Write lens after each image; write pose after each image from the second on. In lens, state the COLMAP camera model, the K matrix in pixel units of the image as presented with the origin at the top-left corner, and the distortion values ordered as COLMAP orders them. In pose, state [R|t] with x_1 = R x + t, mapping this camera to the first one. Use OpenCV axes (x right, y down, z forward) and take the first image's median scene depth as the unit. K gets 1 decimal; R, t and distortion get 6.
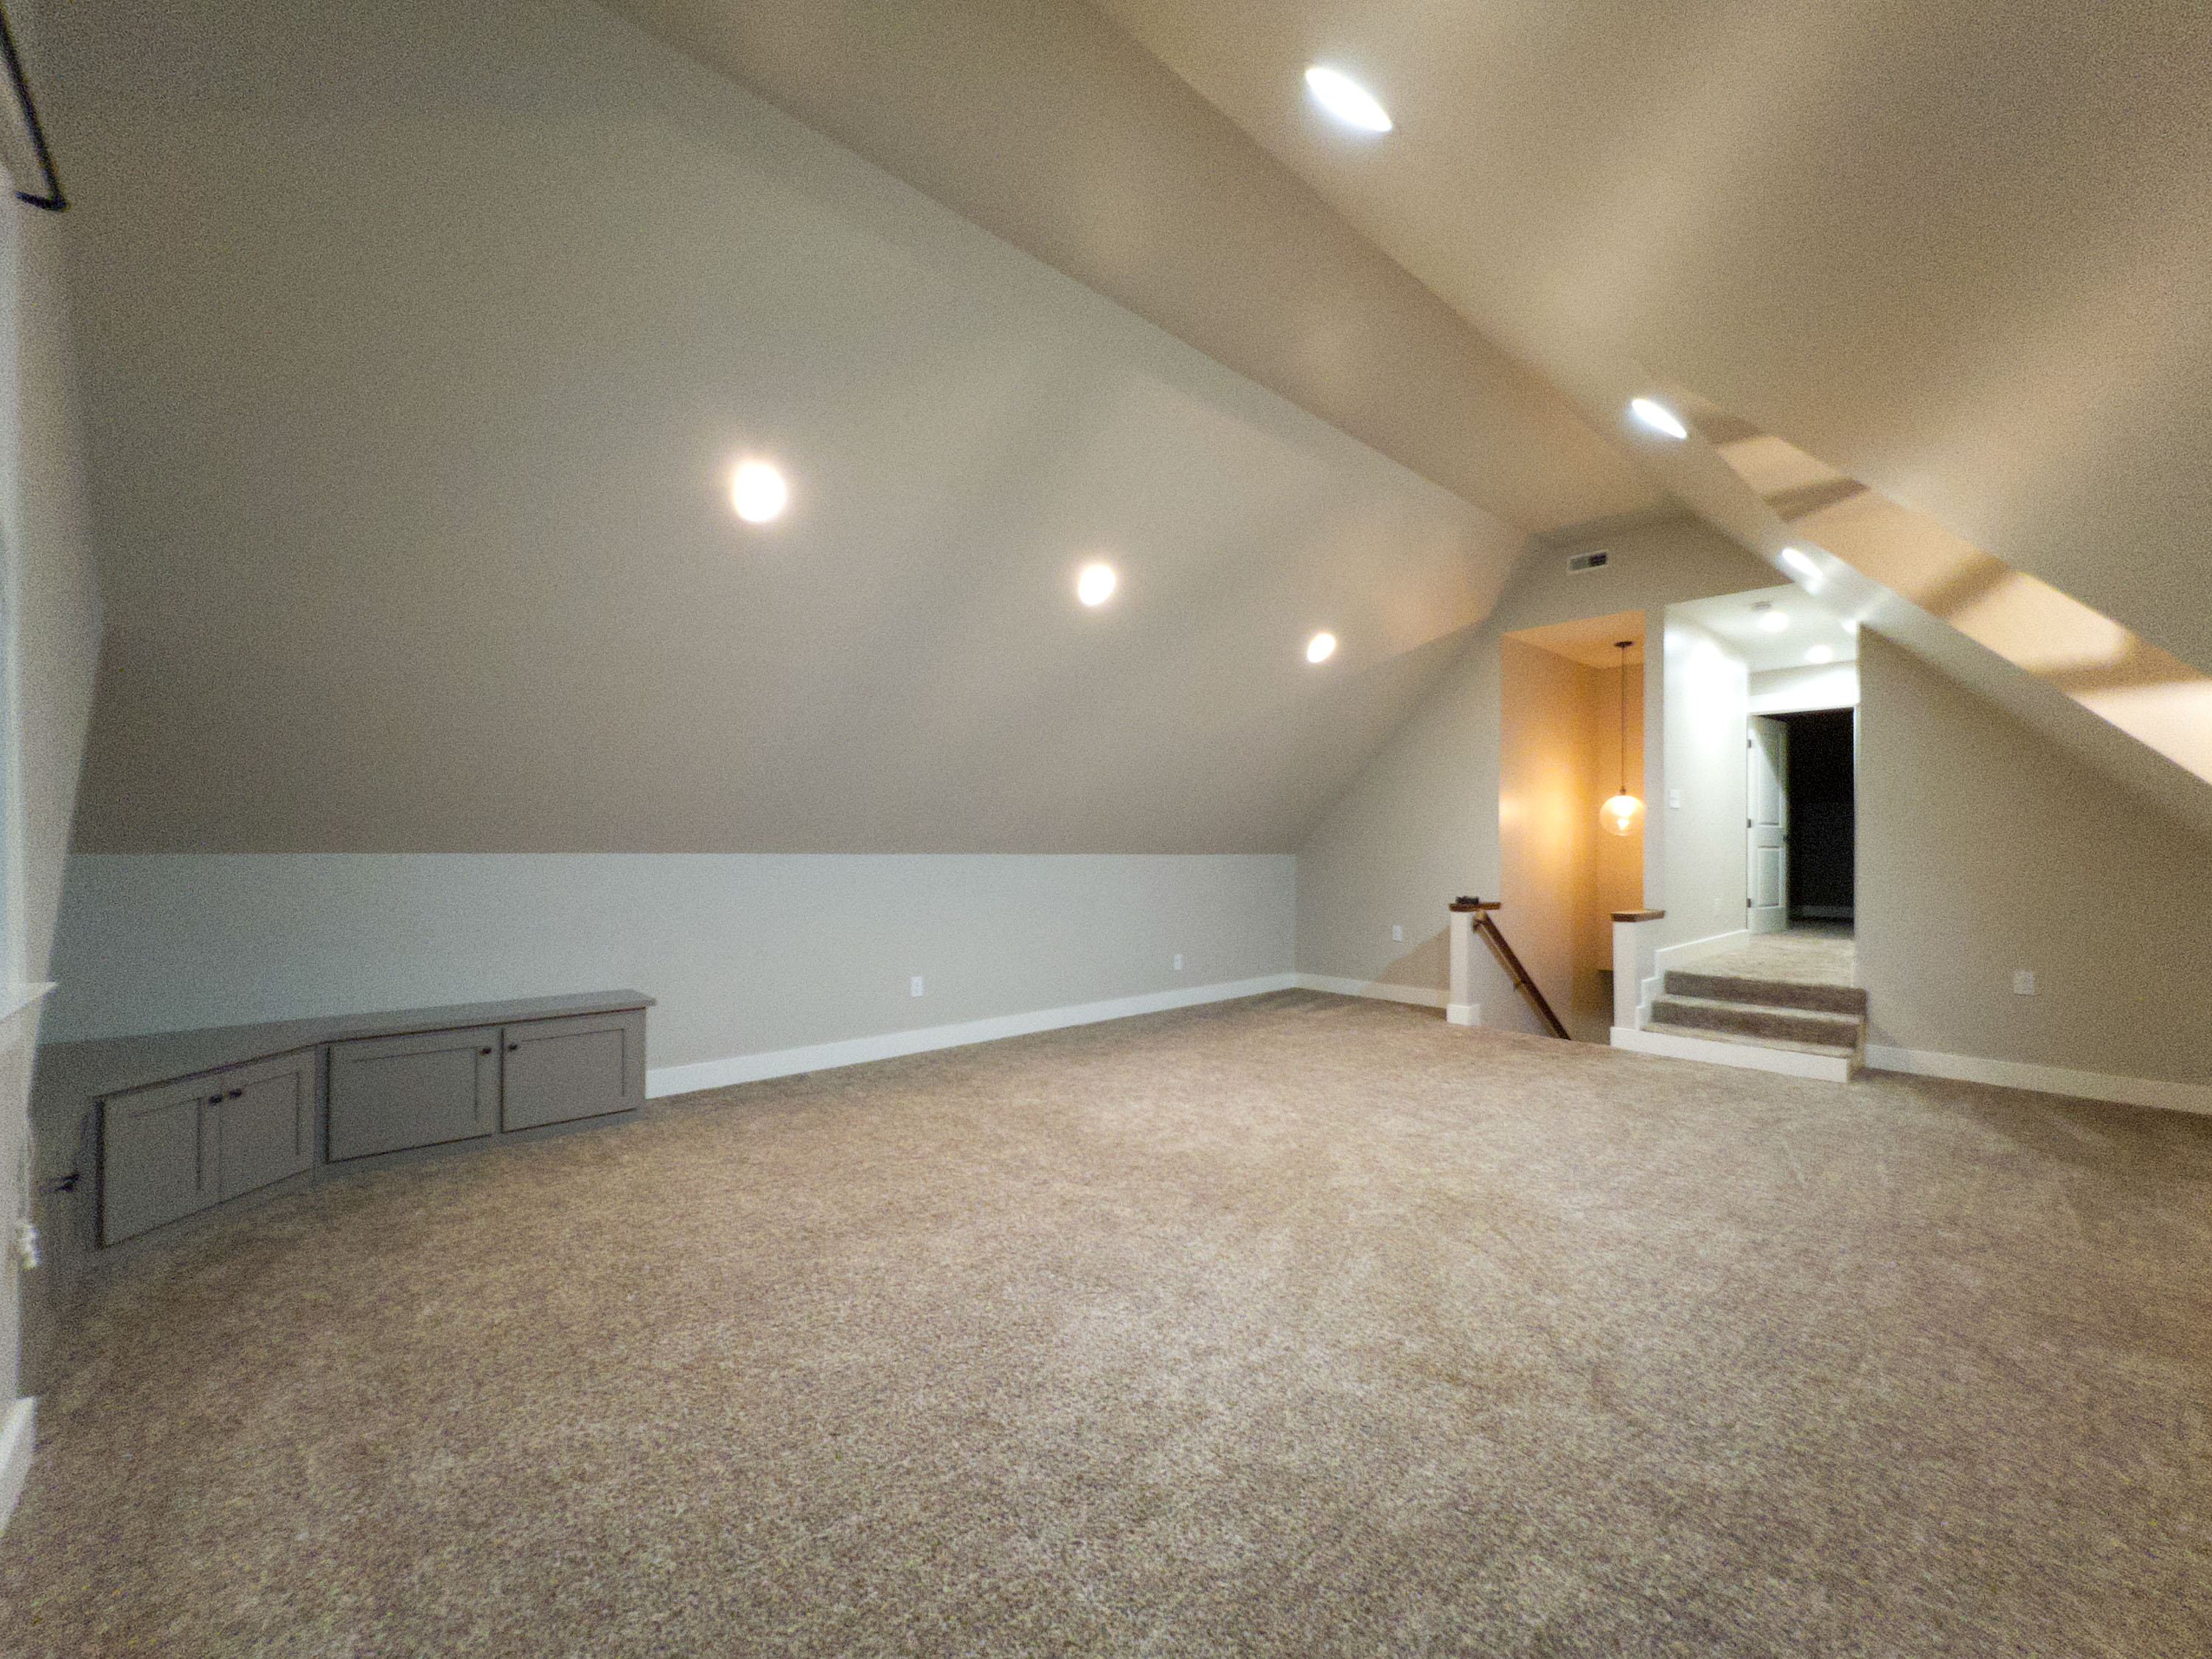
lens RADIAL K [[922.0, 0, 1122.7], [0, 922.0, 826.8], [0, 0, 1]] dist [0.000072, 0.000323]
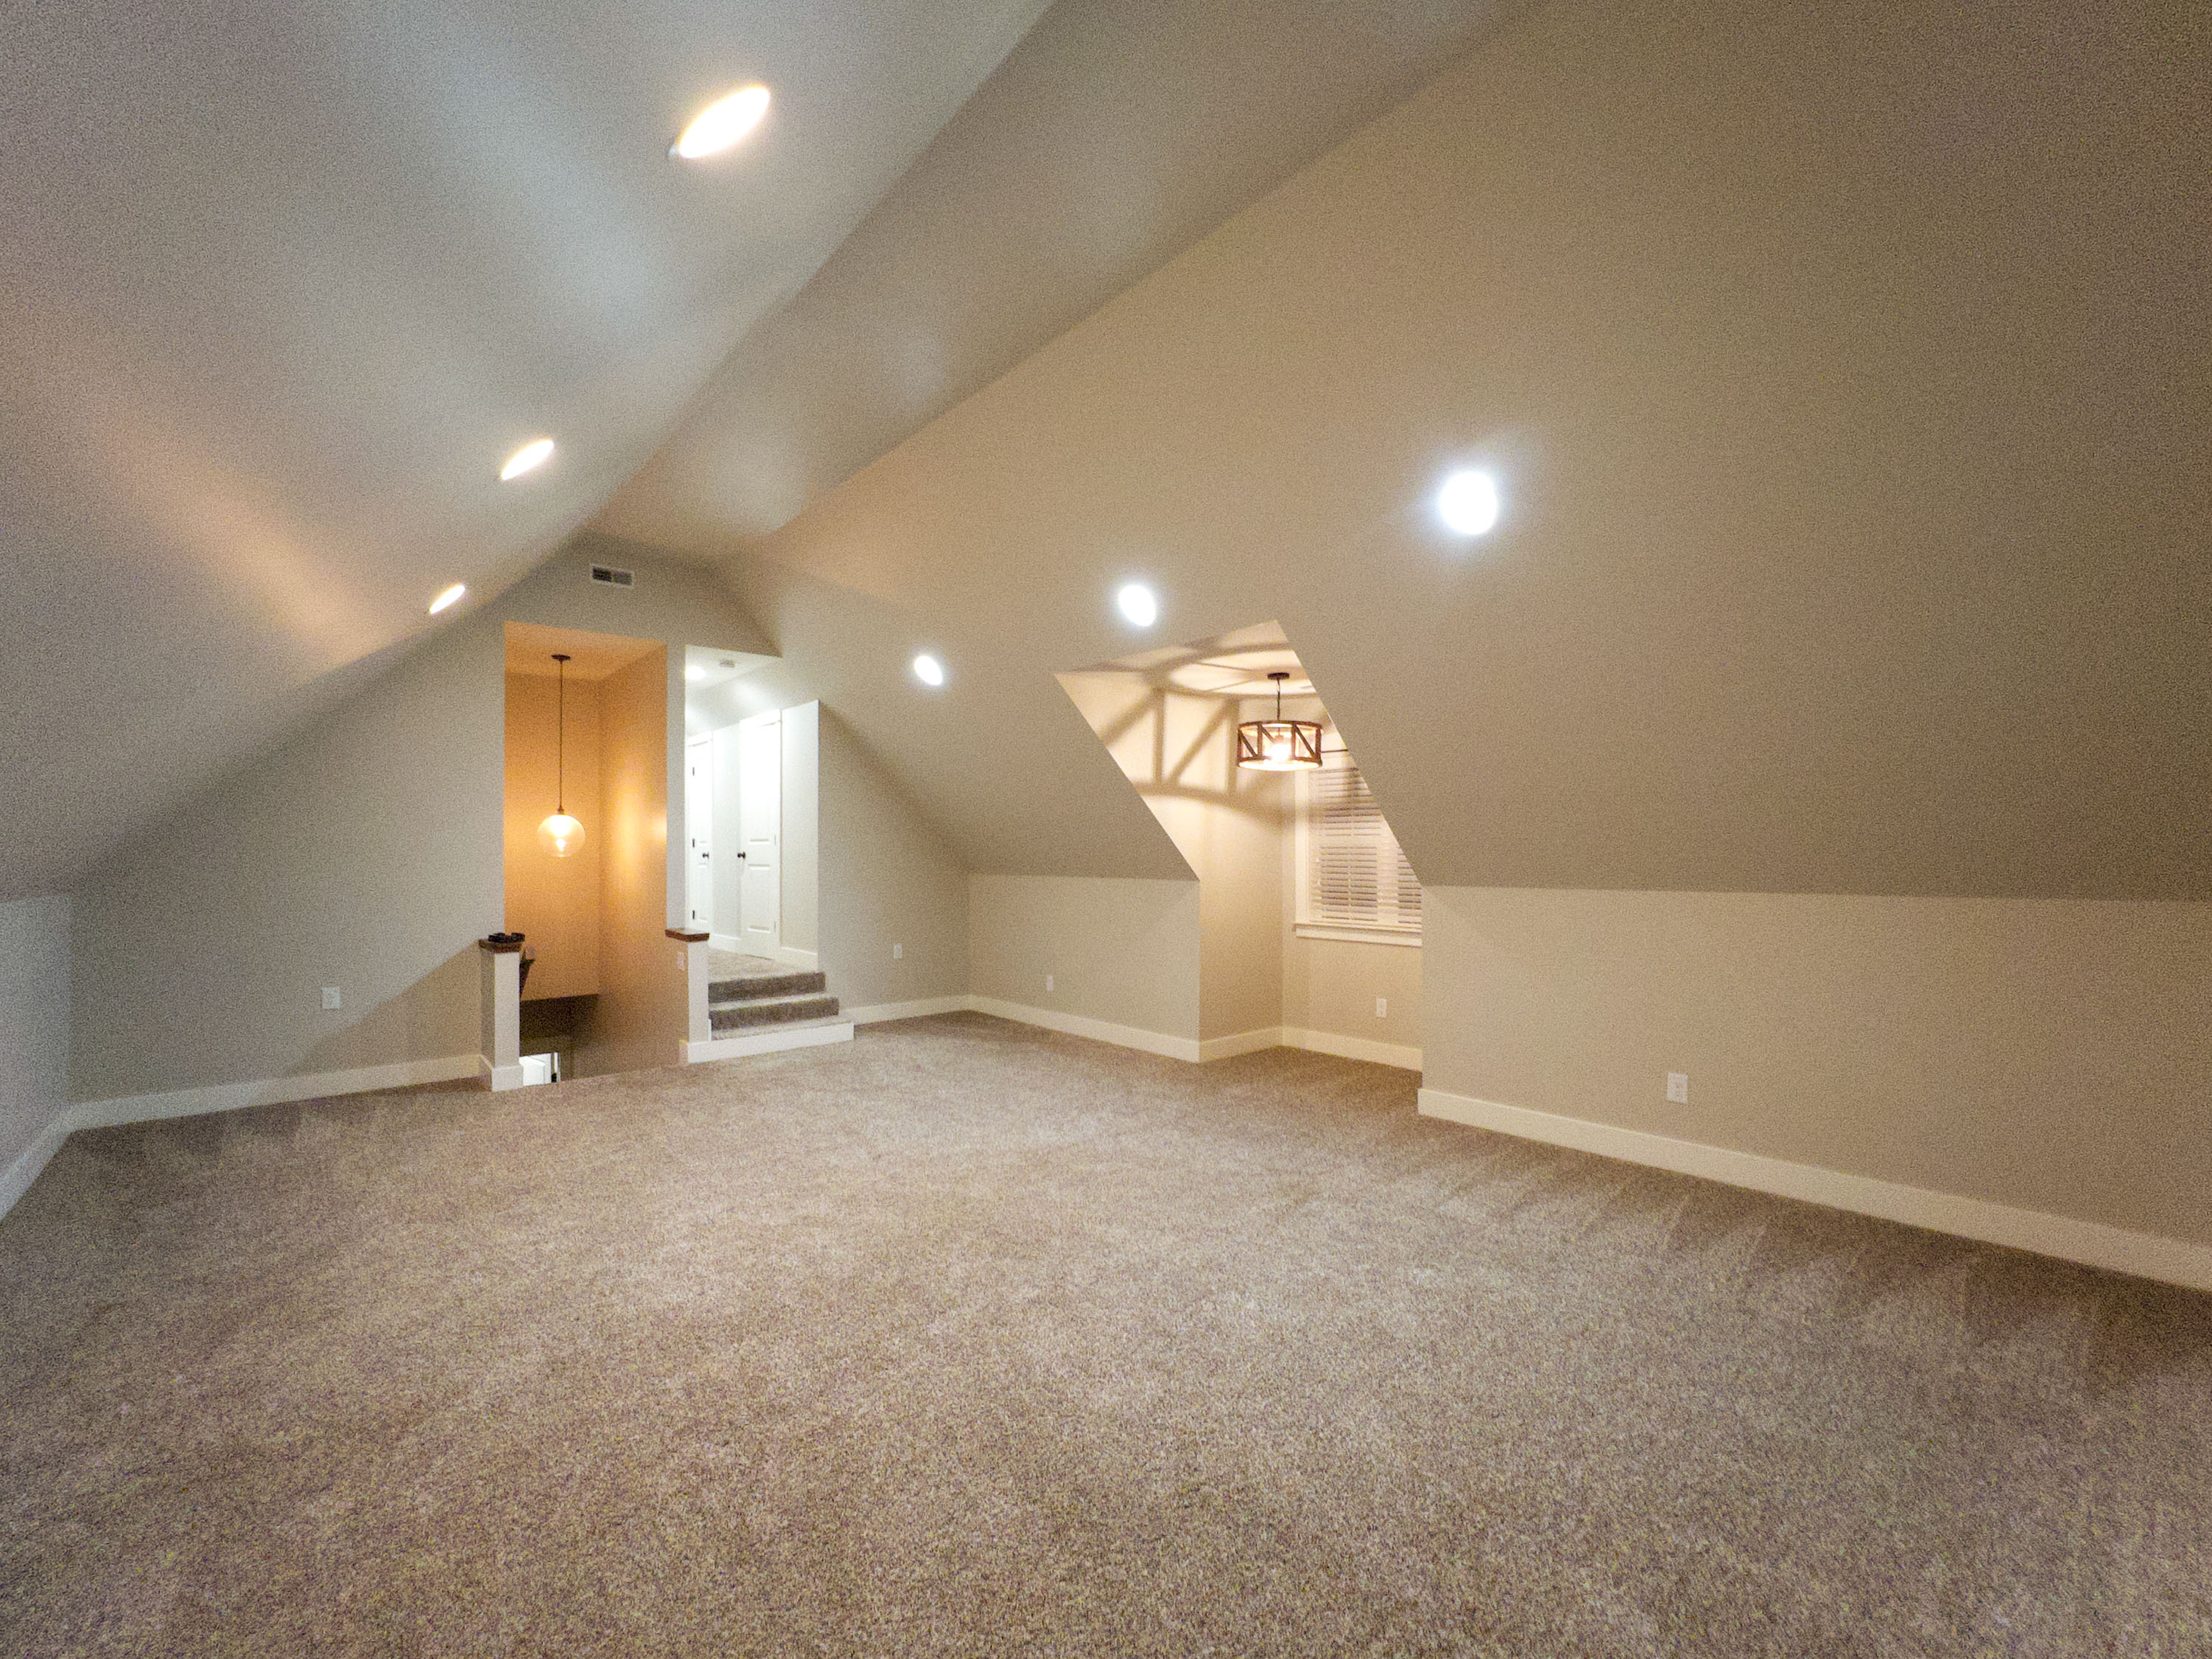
lens RADIAL K [[922.0, 0, 1122.7], [0, 922.0, 826.8], [0, 0, 1]] dist [0.000072, 0.000323]
pose [[0.021948, 0.024568, 0.999457, -0.594347], [-0.018462, 0.999538, -0.024164, -0.013553], [-0.999589, -0.017921, 0.022392, 0.581040]]
